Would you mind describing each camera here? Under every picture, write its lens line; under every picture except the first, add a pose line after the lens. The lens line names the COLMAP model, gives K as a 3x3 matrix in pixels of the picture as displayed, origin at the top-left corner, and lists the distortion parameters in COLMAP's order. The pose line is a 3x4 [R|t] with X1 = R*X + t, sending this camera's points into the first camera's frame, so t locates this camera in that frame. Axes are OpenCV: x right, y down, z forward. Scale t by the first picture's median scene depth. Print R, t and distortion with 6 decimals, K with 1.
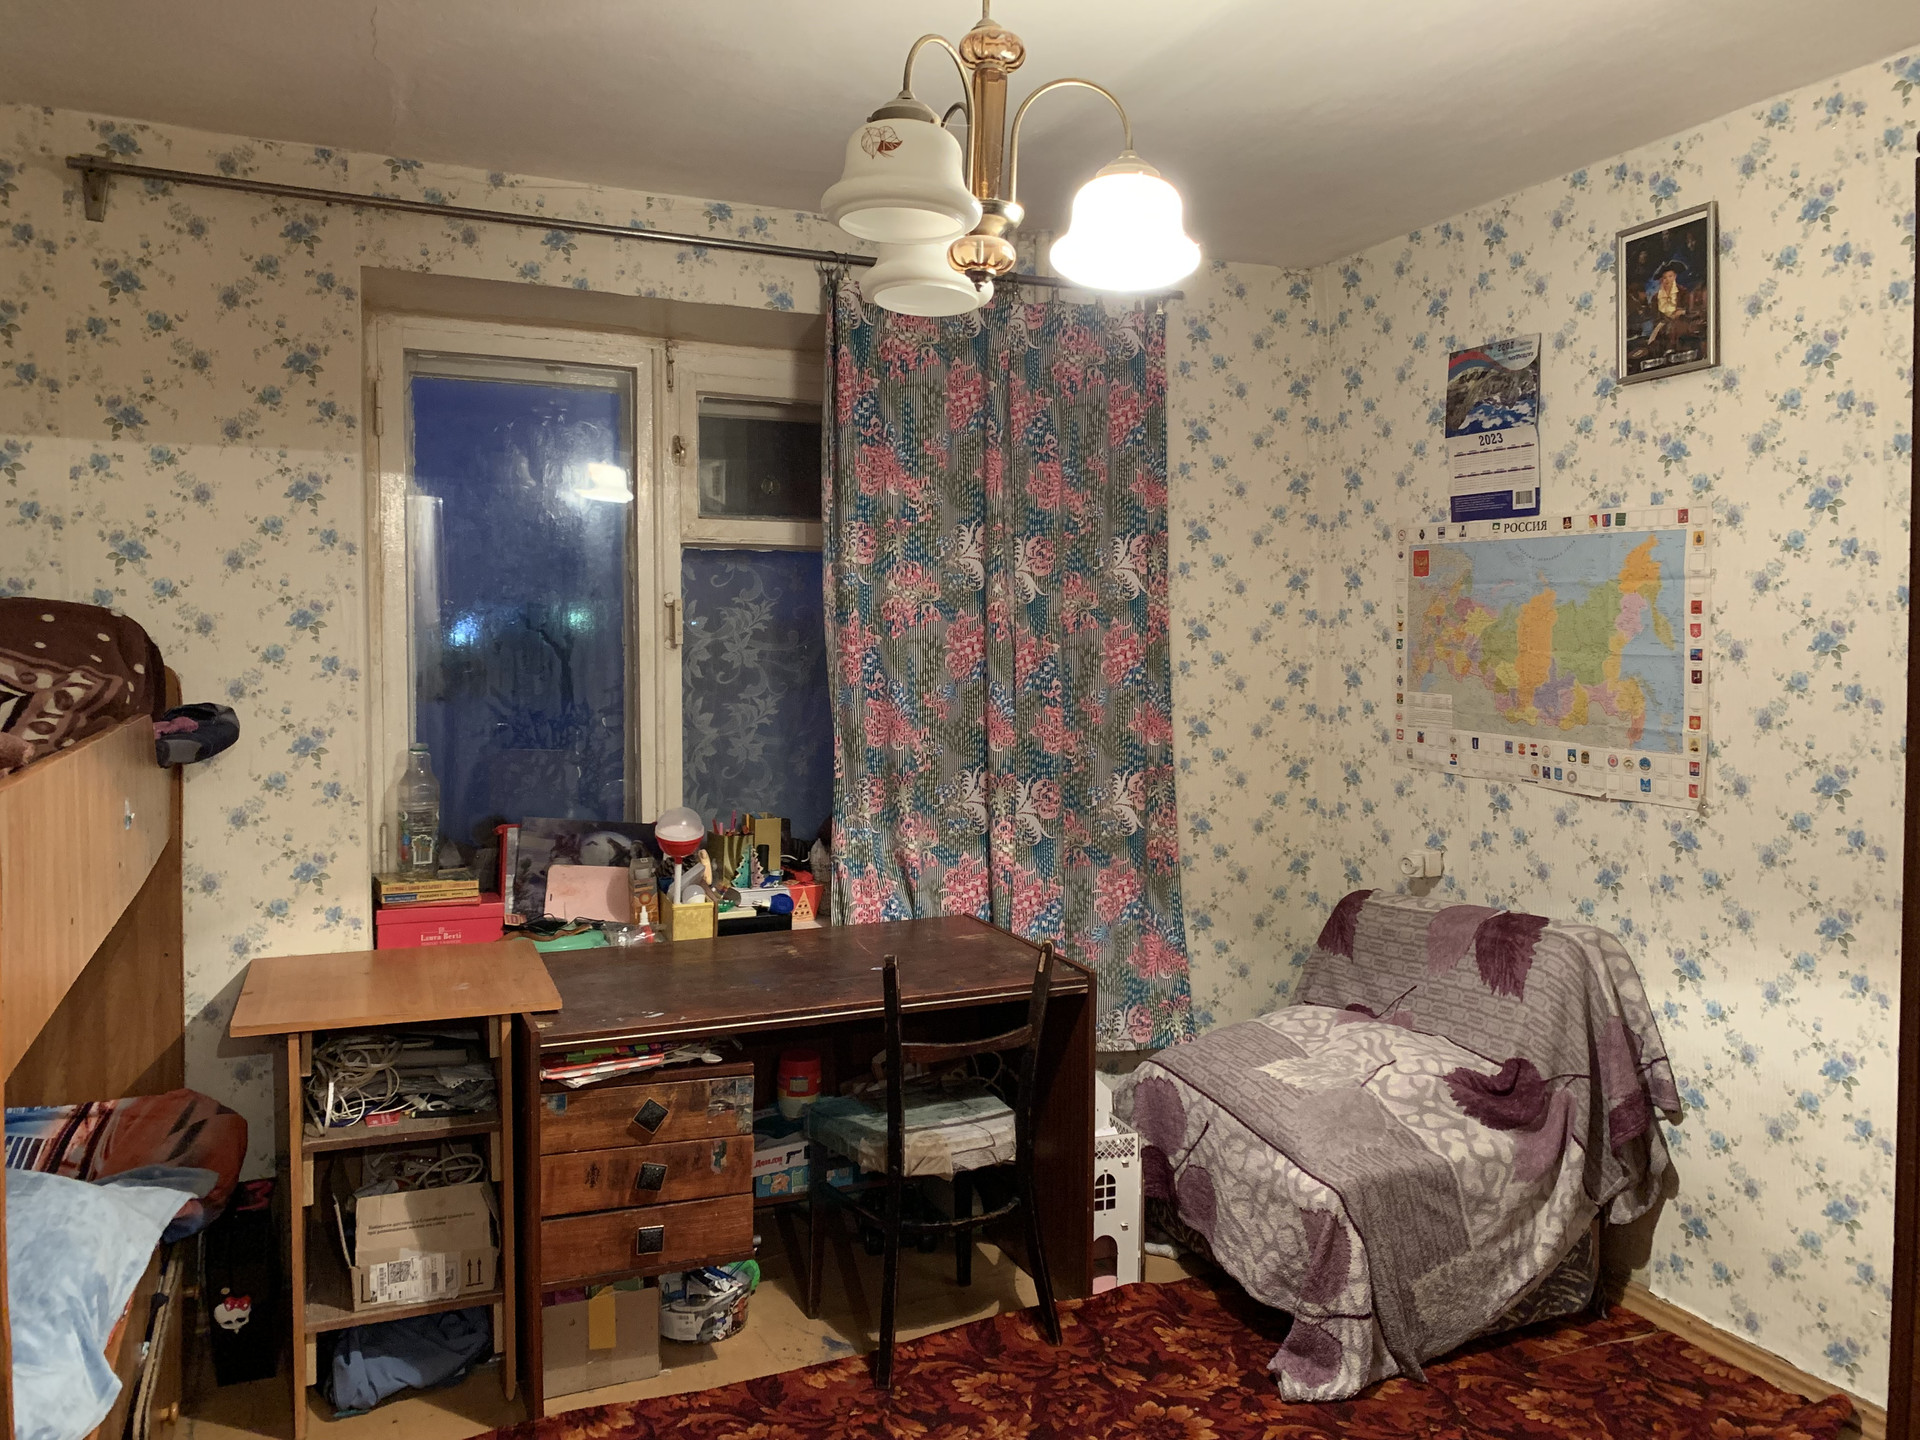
lens RADIAL K [[1505.0, 0, 963.5], [0, 1505.0, 690.6], [0, 0, 1]] dist [0.148517, -0.309494]
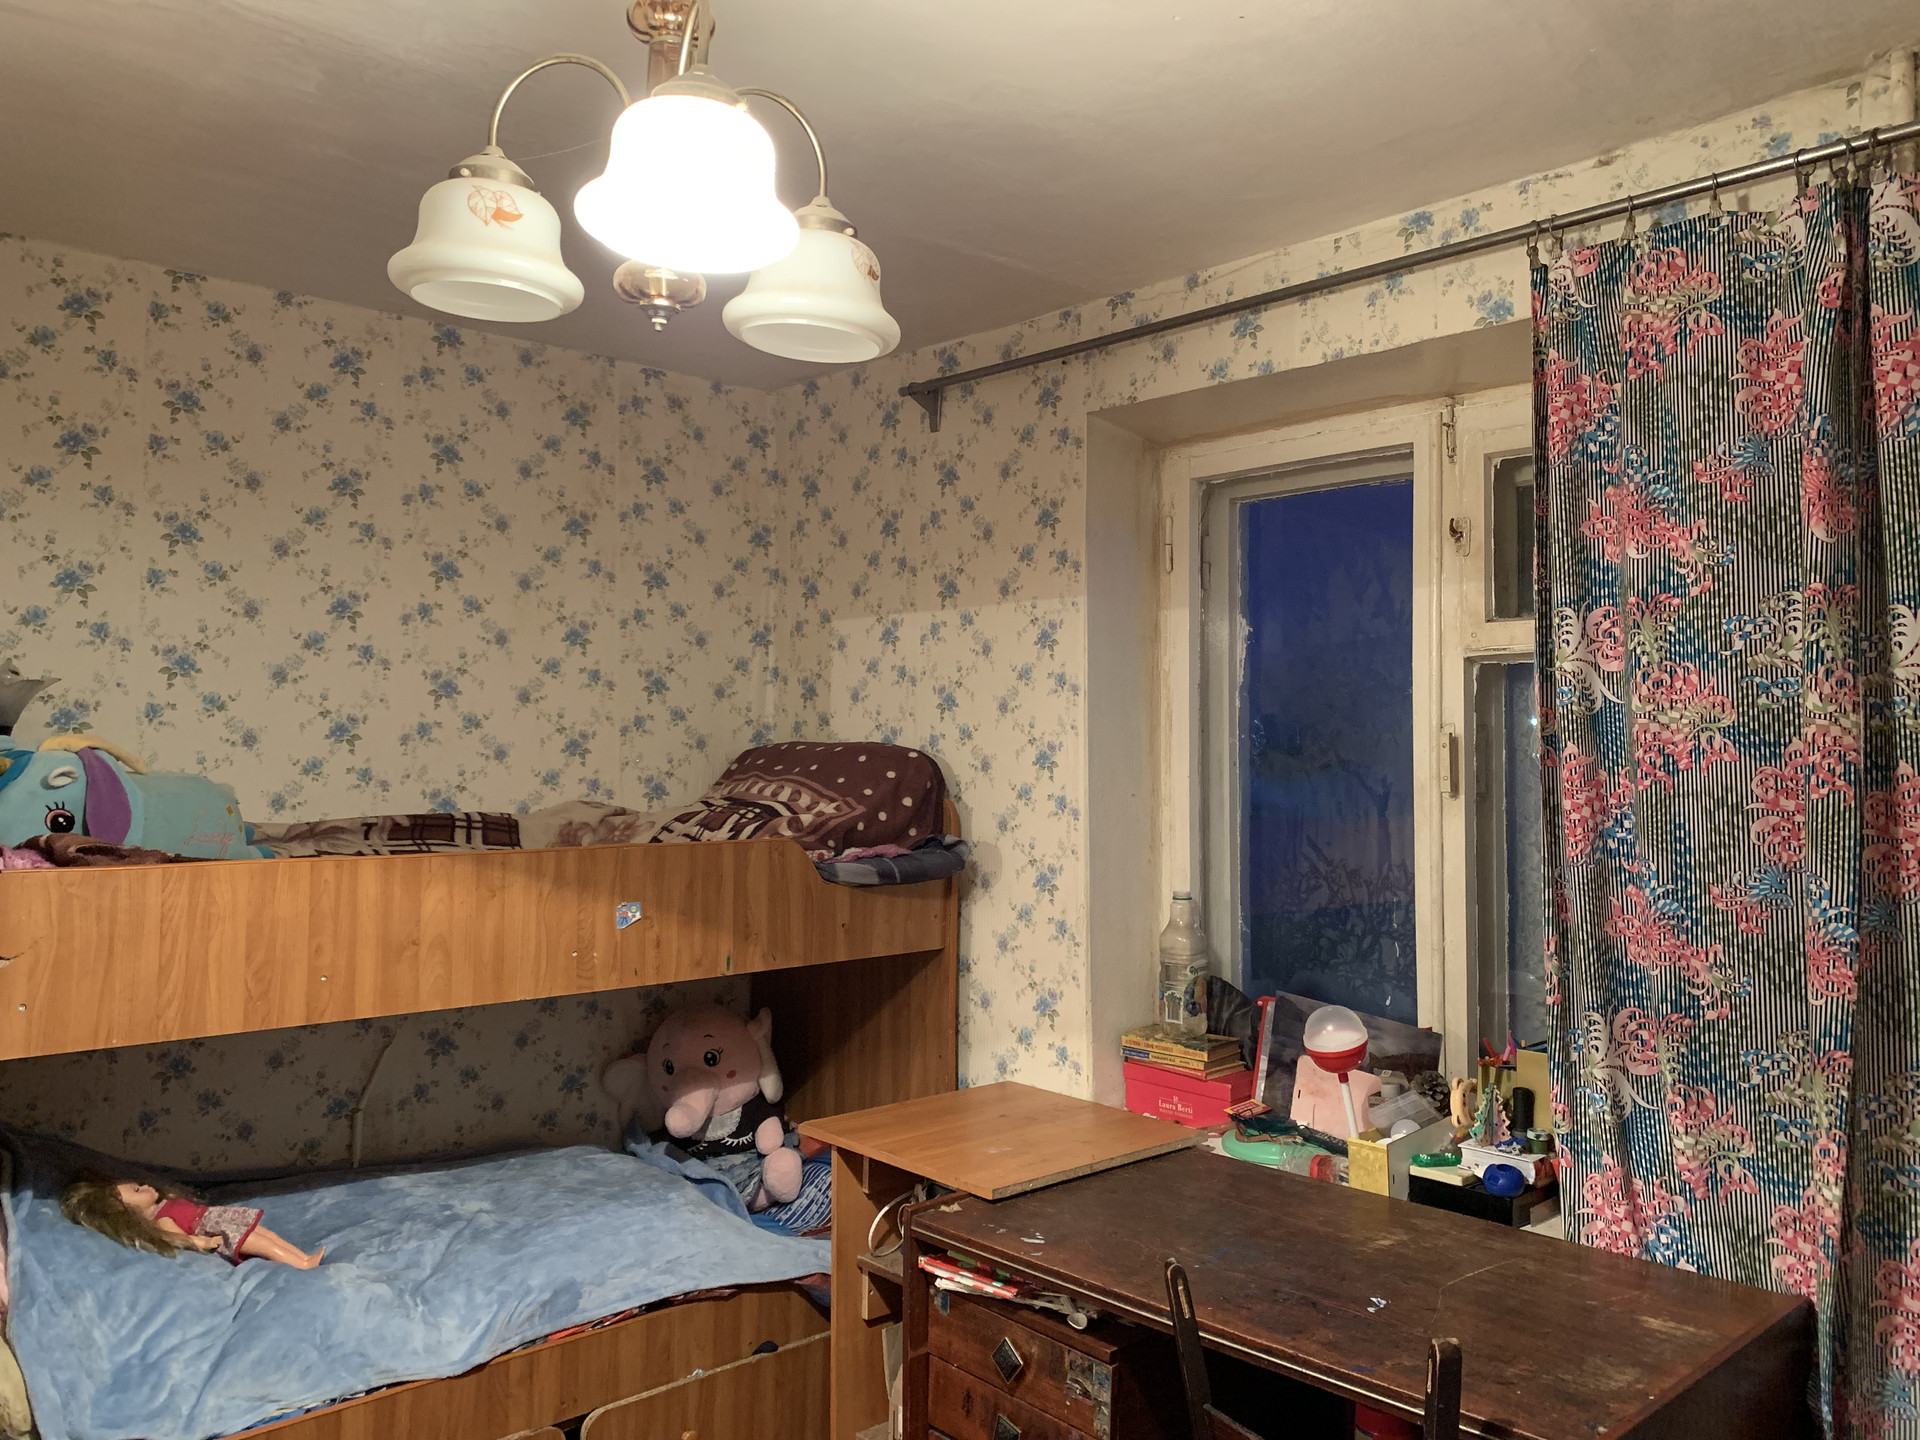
lens RADIAL K [[1479.2, 0, 964.5], [0, 1479.2, 702.5], [0, 0, 1]] dist [0.153639, -0.184607]
pose [[0.335190, -0.037788, -0.941393, 0.476015], [-0.044403, 0.997451, -0.055848, -0.025049], [0.941104, 0.060521, 0.332658, 0.573338]]
